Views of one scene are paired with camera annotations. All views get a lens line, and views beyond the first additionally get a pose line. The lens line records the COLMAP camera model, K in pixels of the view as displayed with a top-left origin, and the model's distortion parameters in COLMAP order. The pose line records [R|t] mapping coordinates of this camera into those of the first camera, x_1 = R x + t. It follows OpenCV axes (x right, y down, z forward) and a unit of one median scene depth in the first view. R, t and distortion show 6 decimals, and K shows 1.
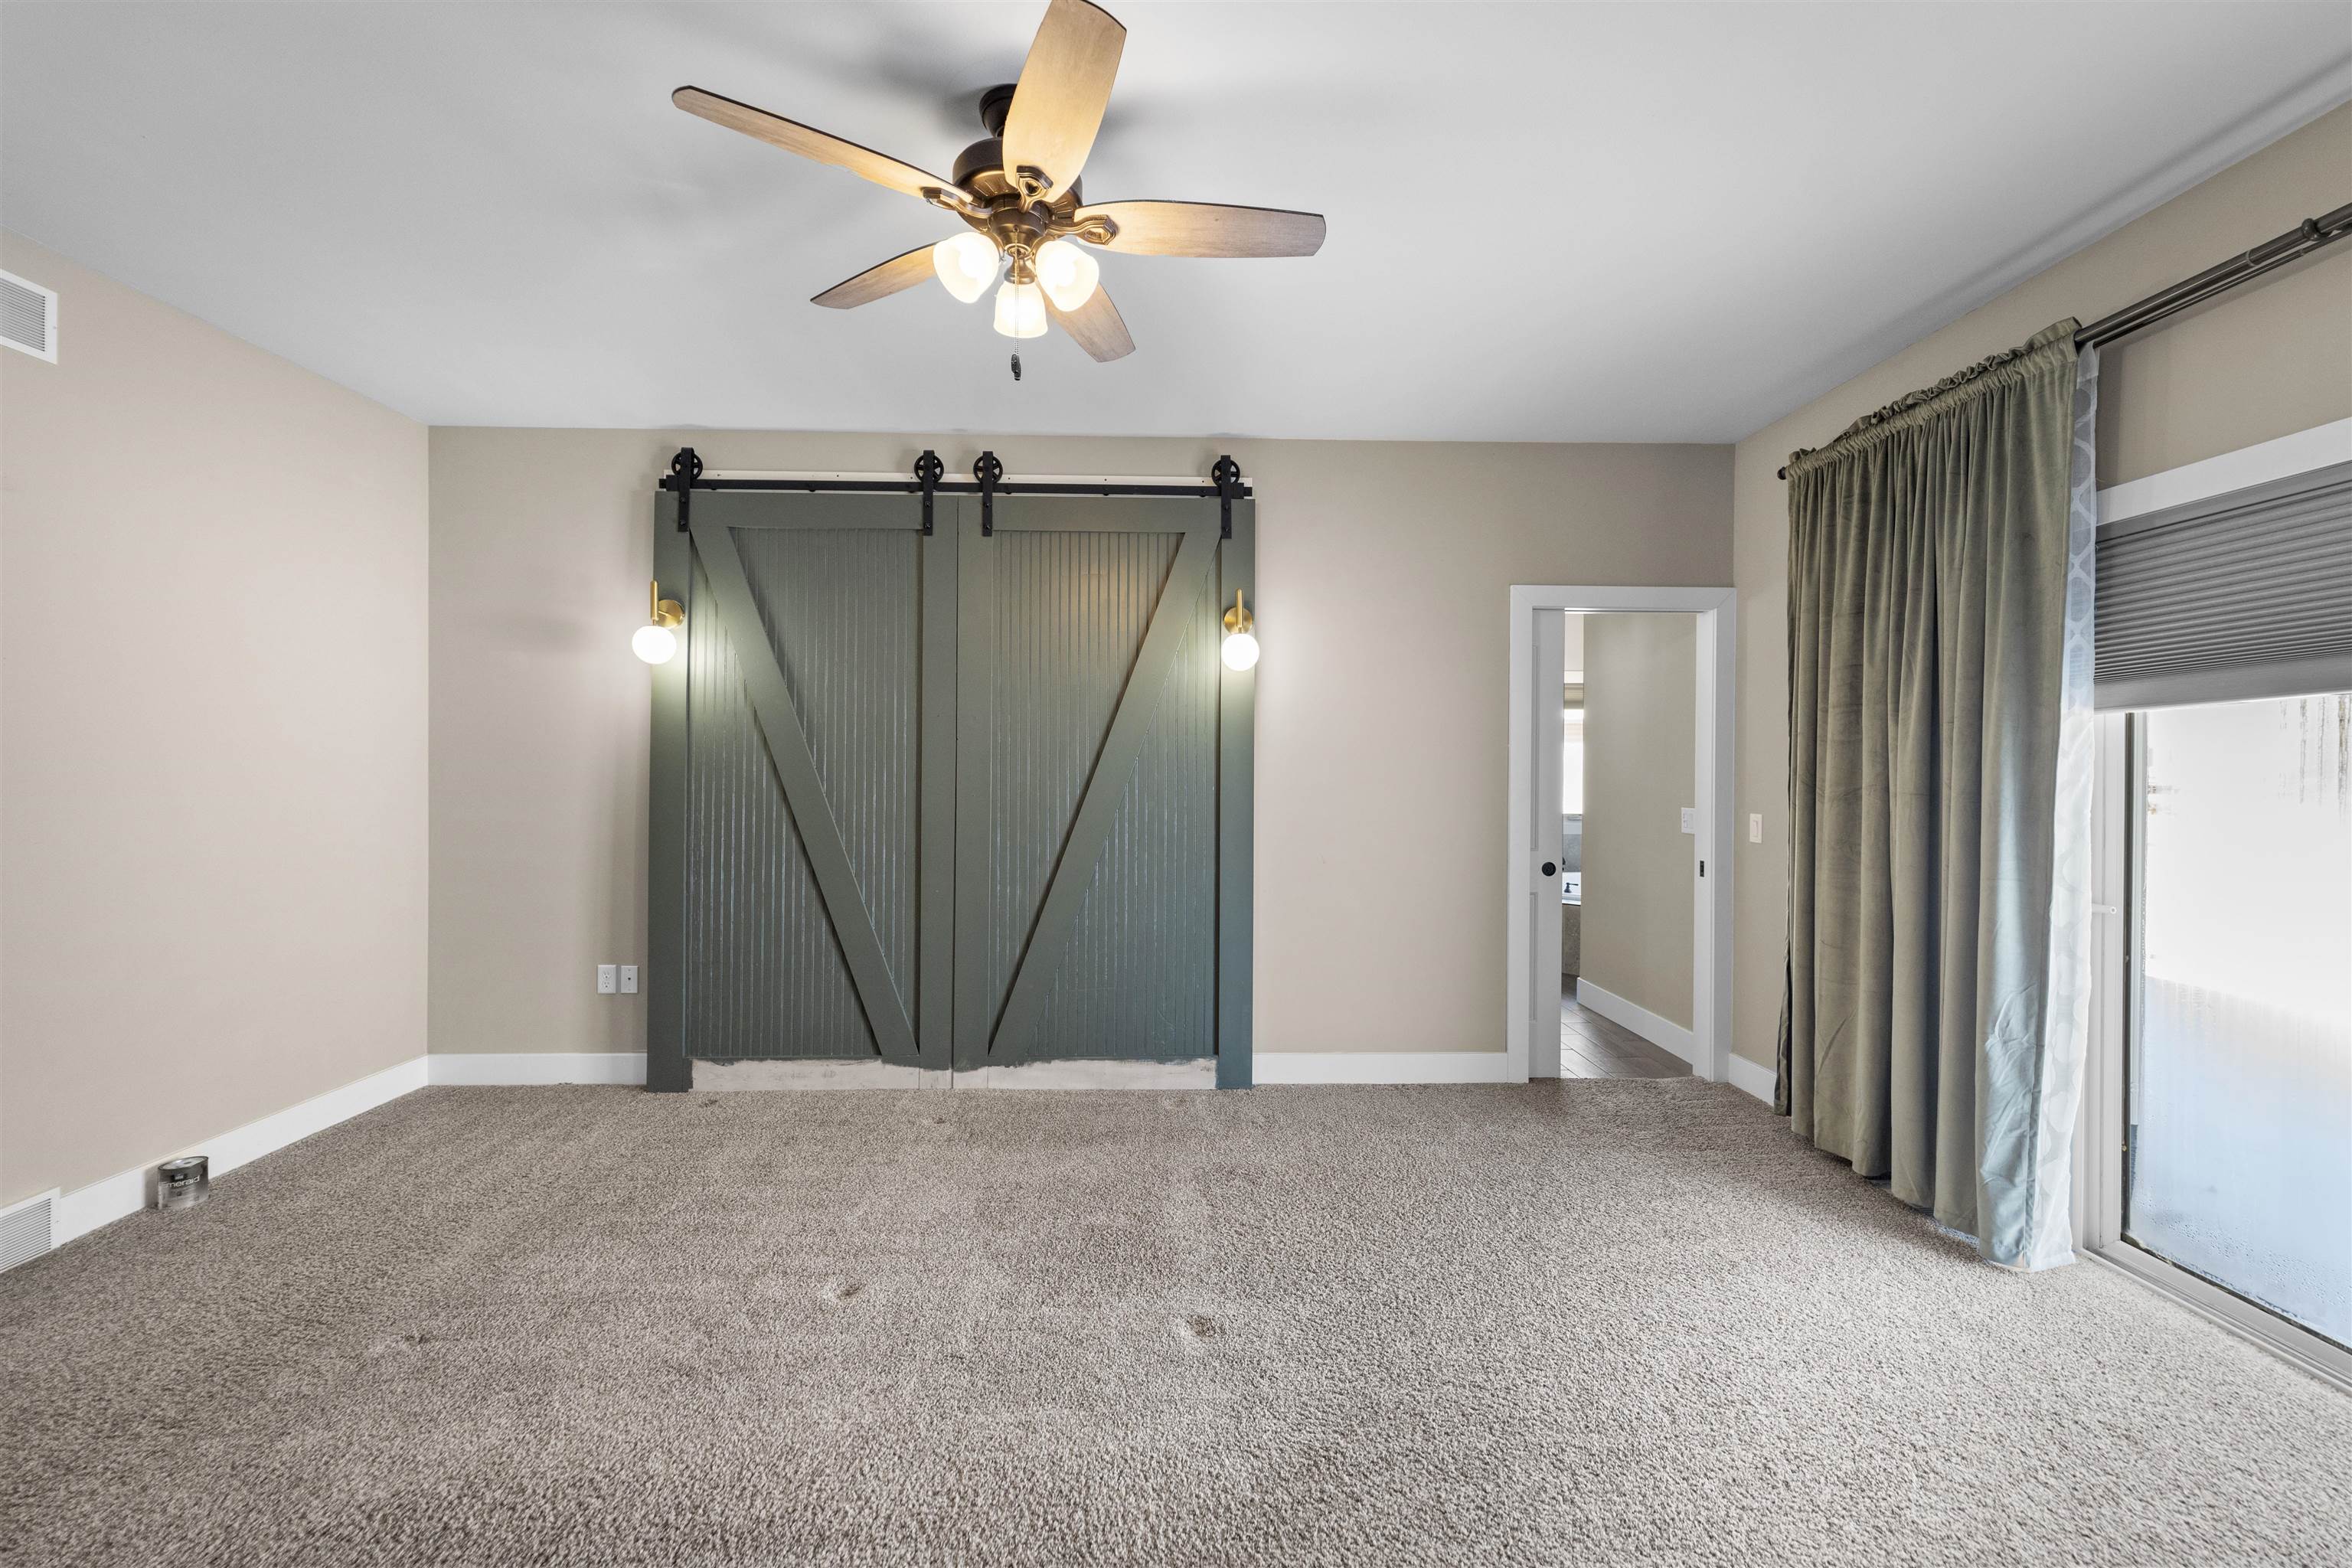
lens RADIAL K [[945.5, 0, 1172.2], [0, 945.5, 777.3], [0, 0, 1]] dist [0.001314, -0.000344]
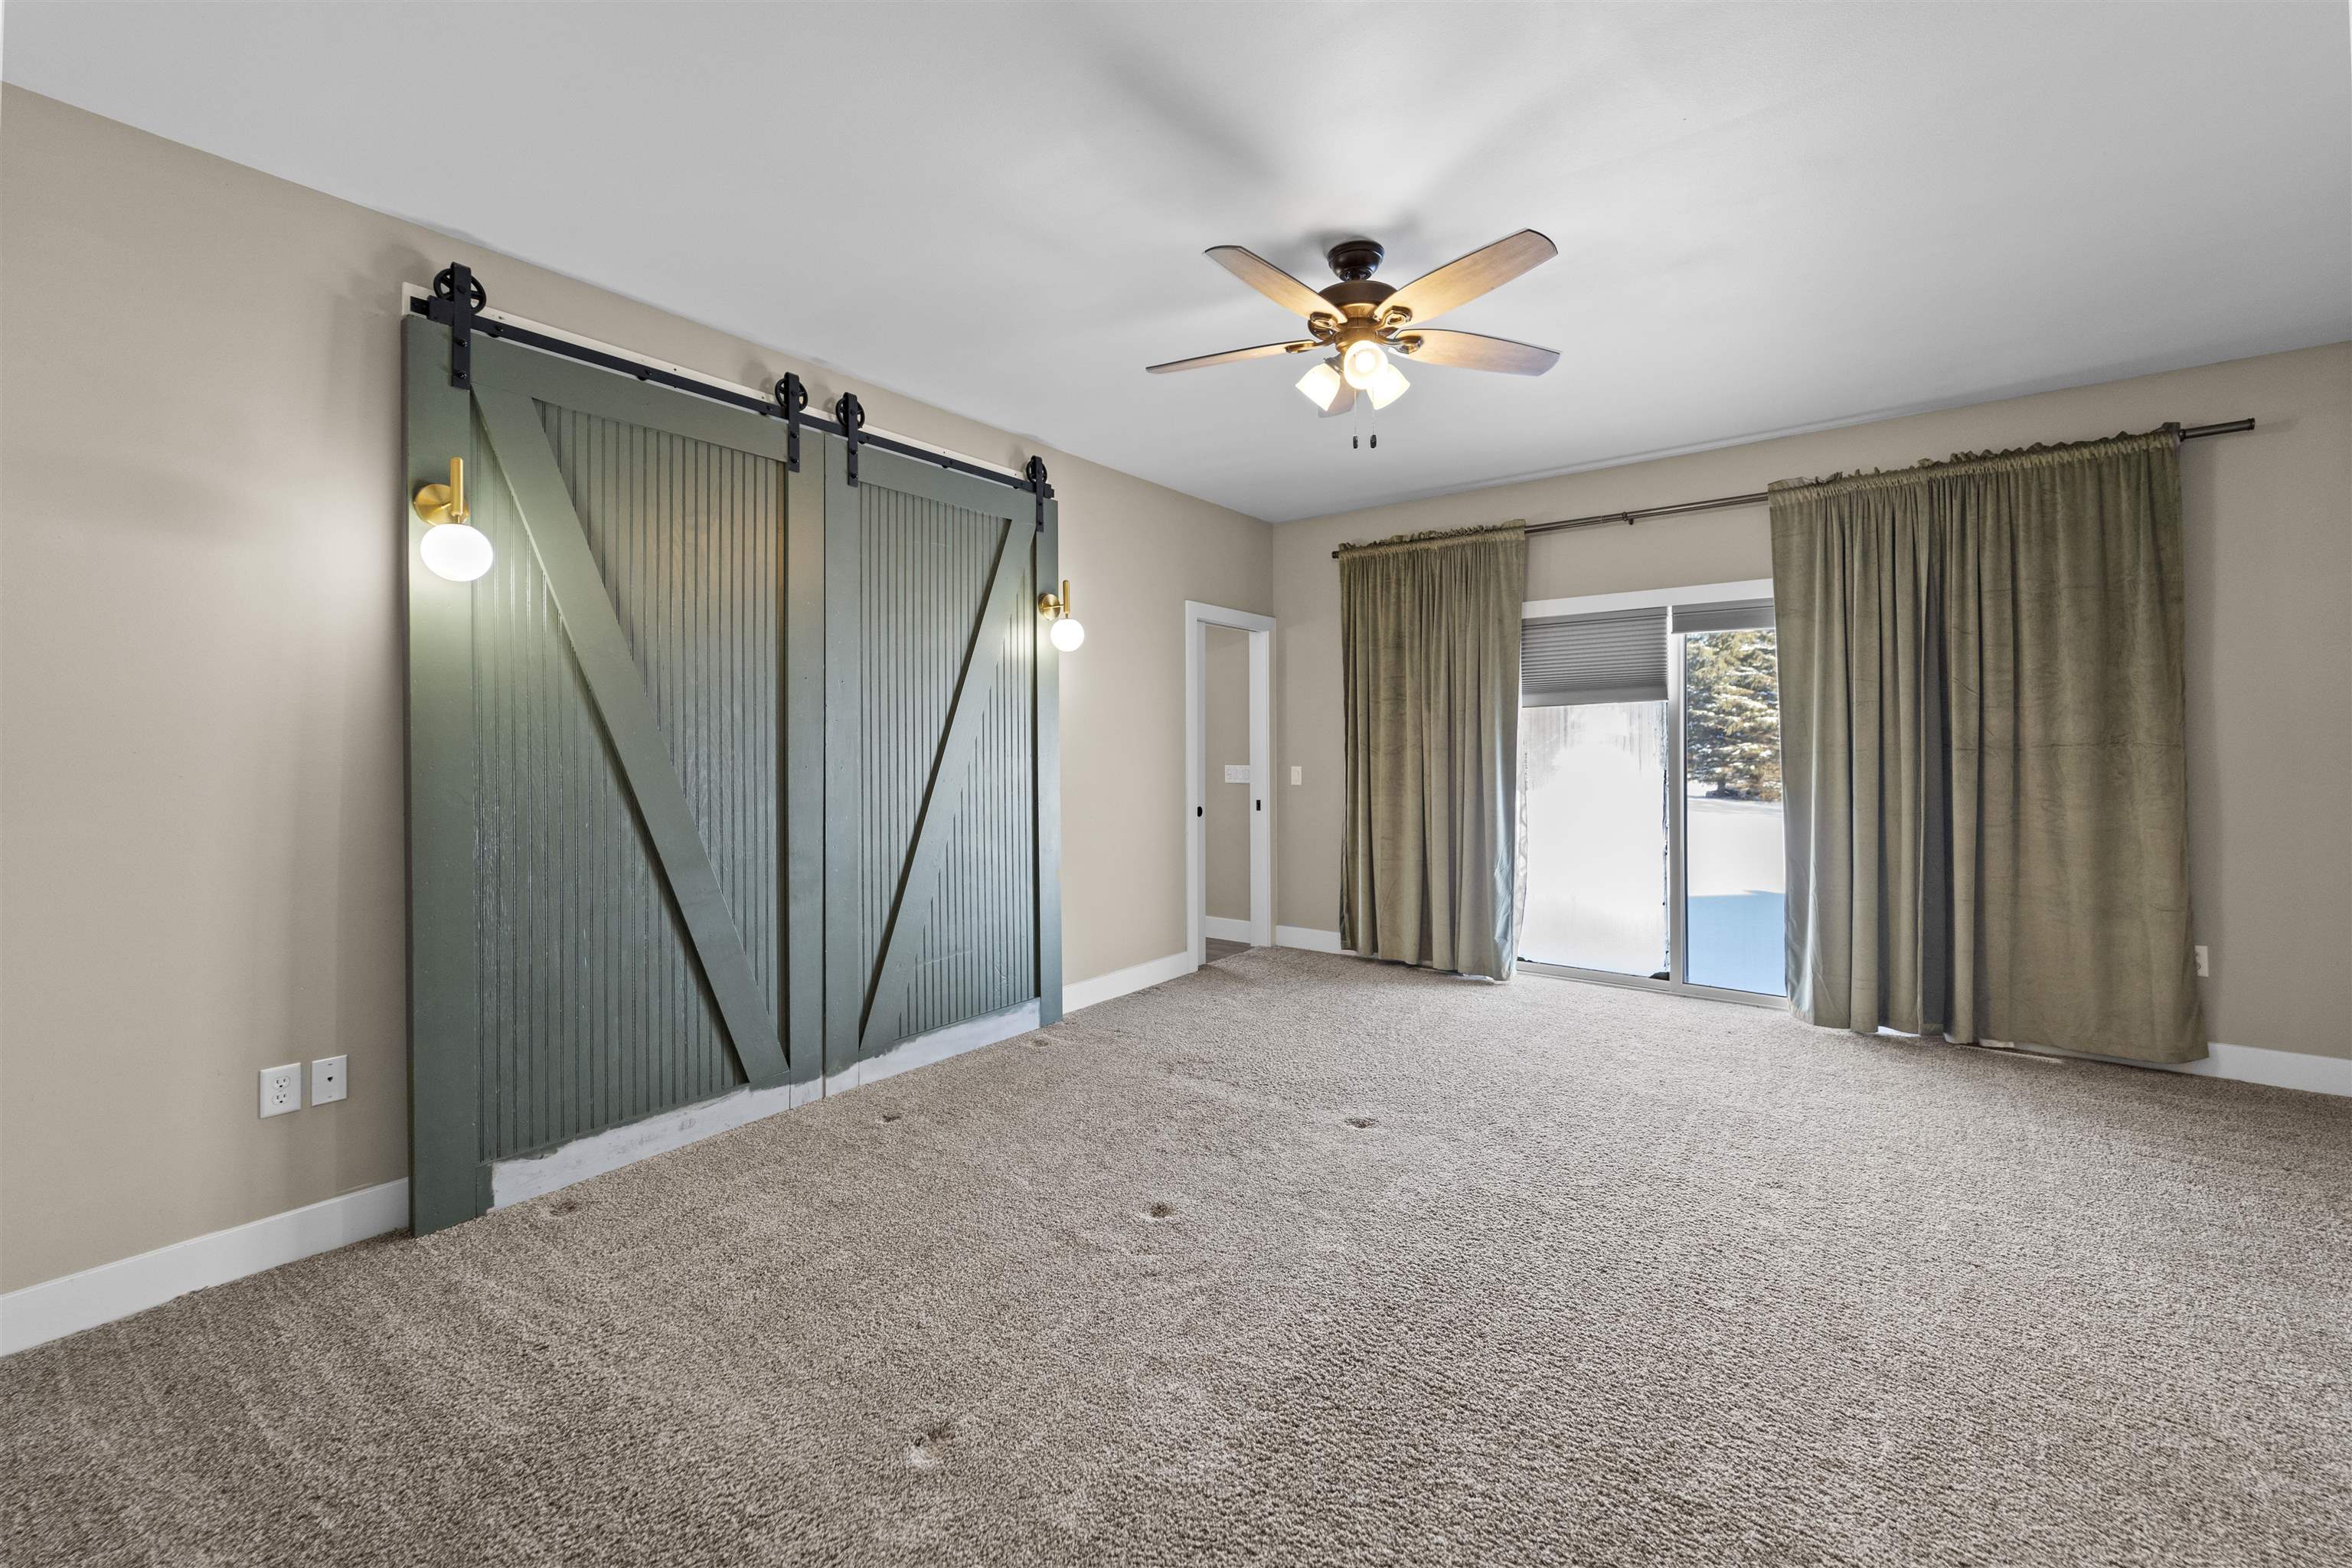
lens RADIAL K [[952.4, 0, 1176.6], [0, 952.4, 747.1], [0, 0, 1]] dist [0.000262, -0.000297]
pose [[0.623508, -0.009160, 0.781764, -0.728064], [0.014987, 0.999888, -0.000238, 0.004348], [-0.781674, 0.011865, 0.623575, 0.178118]]
